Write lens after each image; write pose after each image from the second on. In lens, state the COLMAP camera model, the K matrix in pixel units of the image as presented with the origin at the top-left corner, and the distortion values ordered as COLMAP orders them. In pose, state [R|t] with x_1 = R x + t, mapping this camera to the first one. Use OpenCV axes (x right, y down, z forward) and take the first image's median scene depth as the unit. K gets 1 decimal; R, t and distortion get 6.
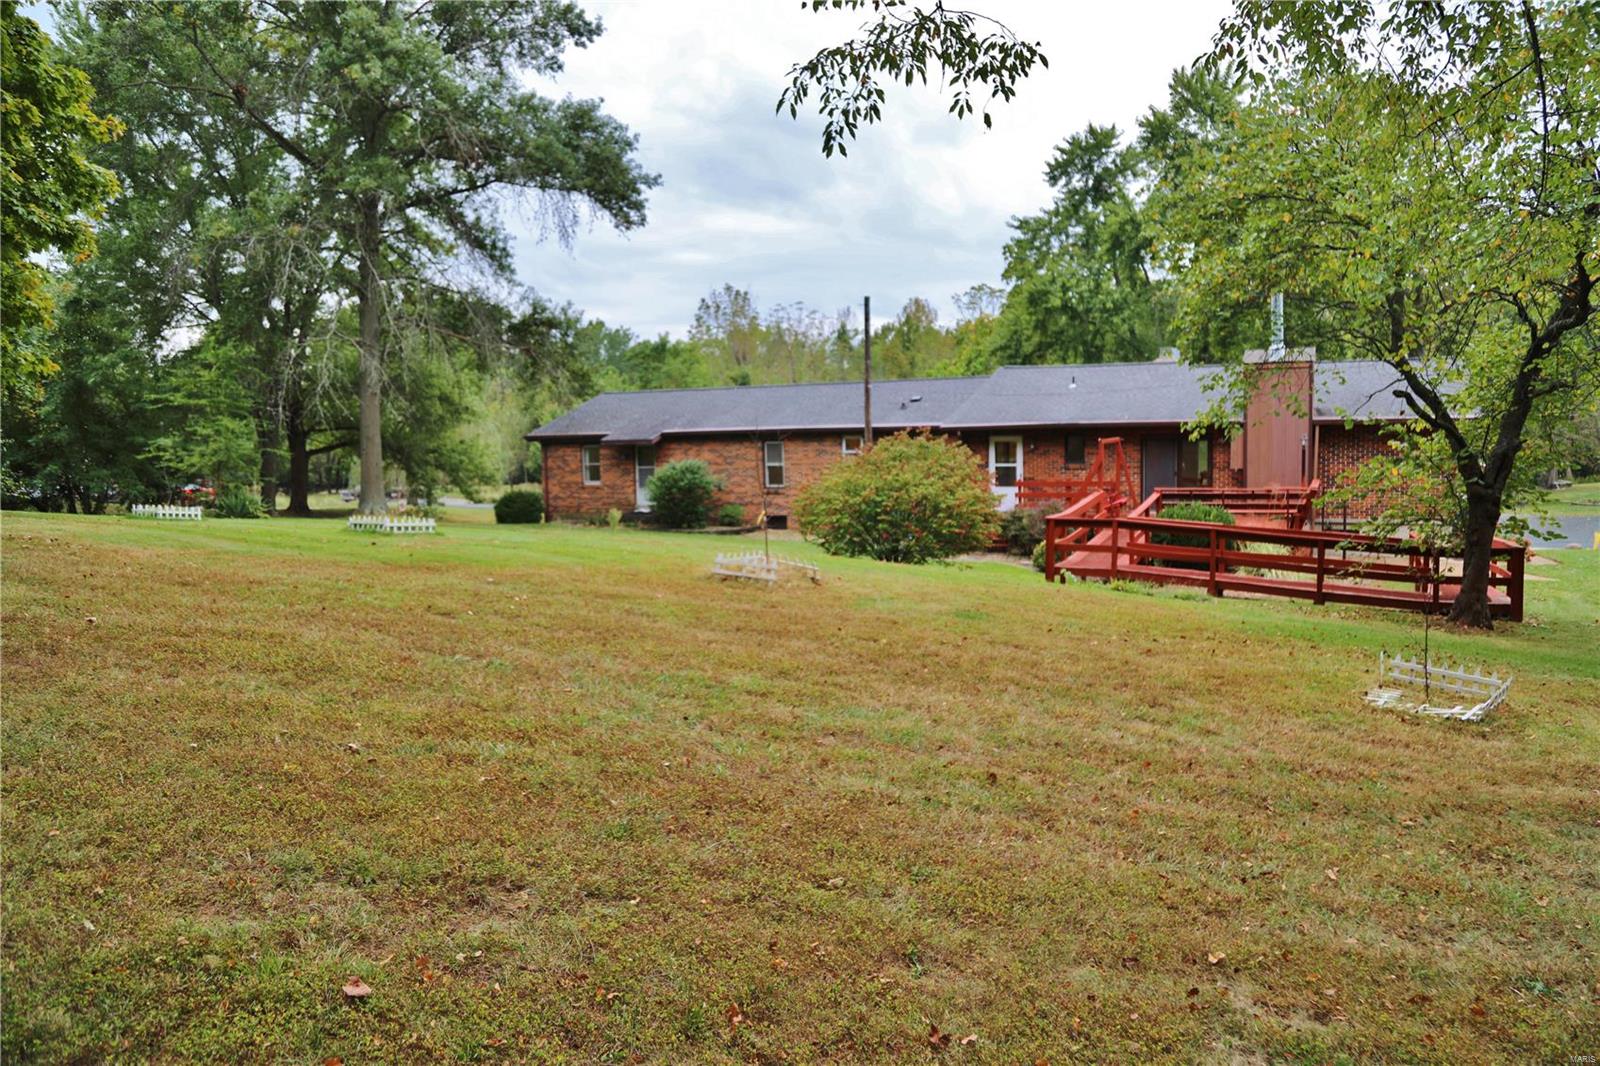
lens RADIAL K [[1120.5, 0, 798.2], [0, 1120.5, 530.9], [0, 0, 1]] dist [-0.003378, -0.000717]
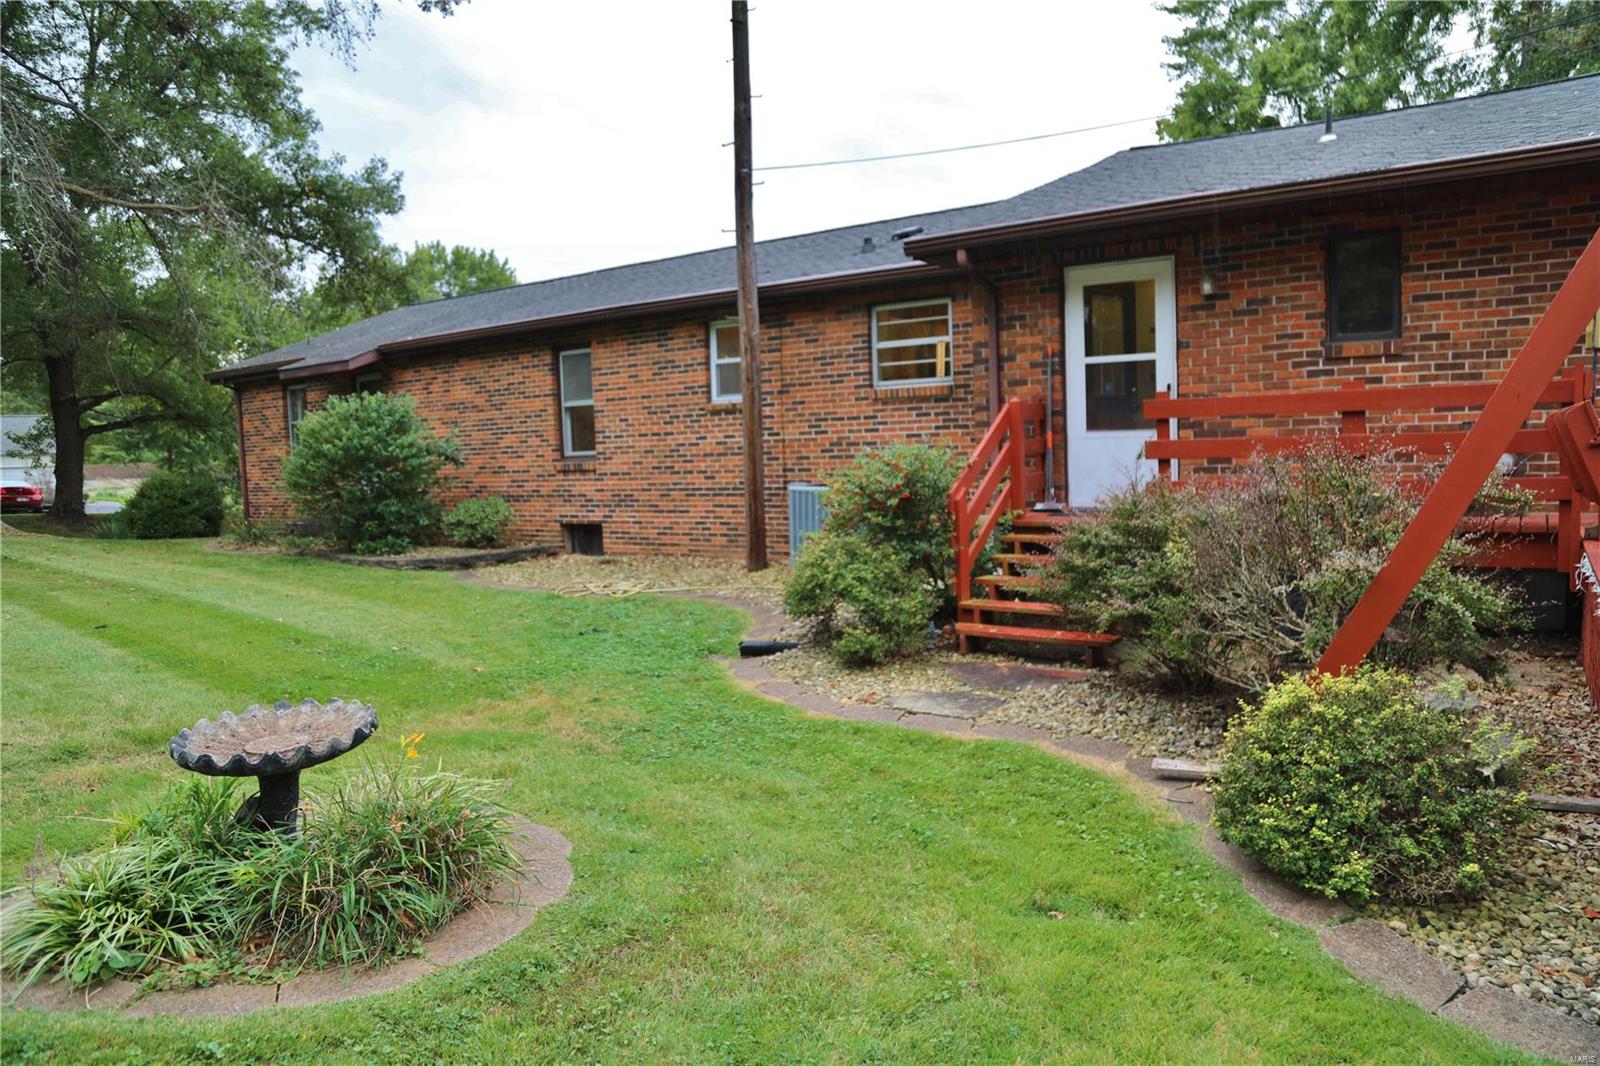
lens RADIAL K [[1120.5, 0, 803.1], [0, 1120.5, 531.7], [0, 0, 1]] dist [-0.003378, -0.000717]
pose [[0.990926, -0.000747, -0.134408, 0.121896], [0.000363, 0.999996, -0.002881, -0.008996], [0.134409, 0.002806, 0.990922, 0.592217]]
